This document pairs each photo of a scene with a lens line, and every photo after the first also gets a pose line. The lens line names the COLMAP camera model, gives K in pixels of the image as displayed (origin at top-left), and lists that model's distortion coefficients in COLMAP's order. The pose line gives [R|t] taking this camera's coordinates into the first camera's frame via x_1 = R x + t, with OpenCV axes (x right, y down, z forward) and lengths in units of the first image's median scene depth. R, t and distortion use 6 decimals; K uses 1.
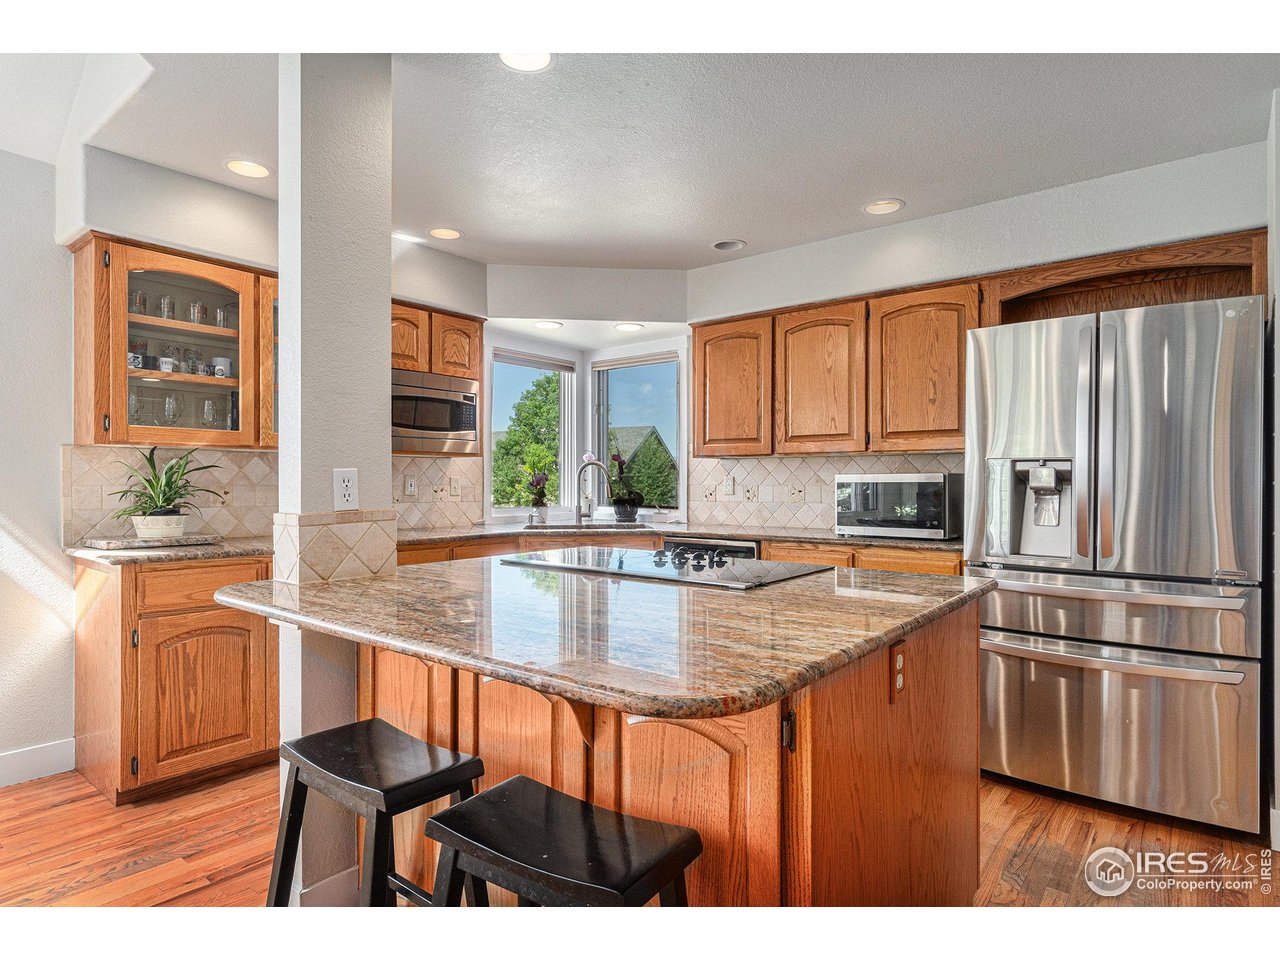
lens RADIAL K [[707.4, 0, 645.0], [0, 707.4, 484.5], [0, 0, 1]] dist [0.002765, 0.000112]
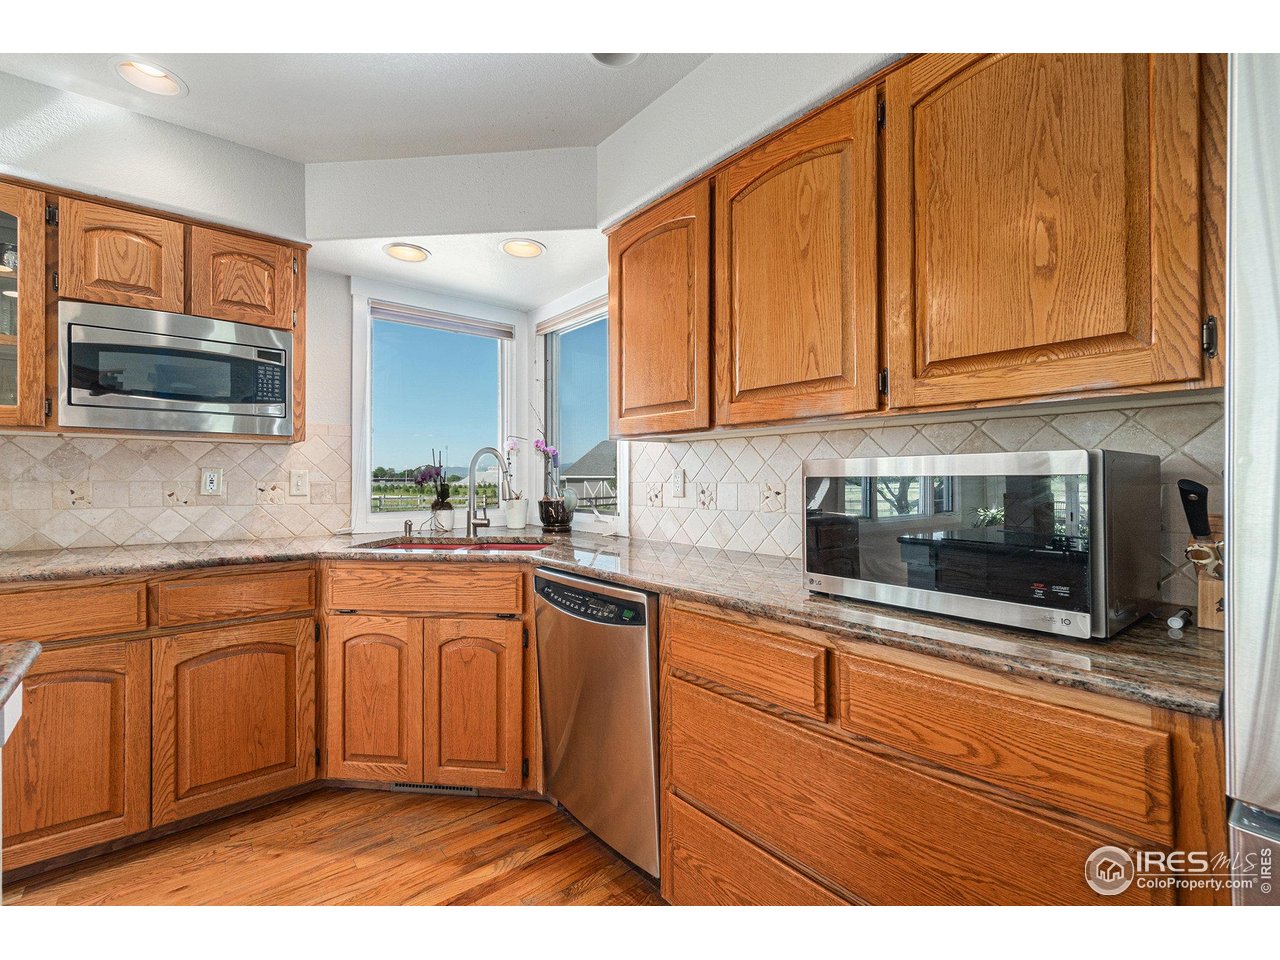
lens RADIAL K [[553.8, 0, 628.9], [0, 553.8, 475.9], [0, 0, 1]] dist [-0.001838, 0.000081]
pose [[0.973298, -0.000856, -0.229542, 0.214710], [-0.001252, 0.999958, -0.009037, -0.000329], [0.229540, 0.009083, 0.973257, 0.554849]]
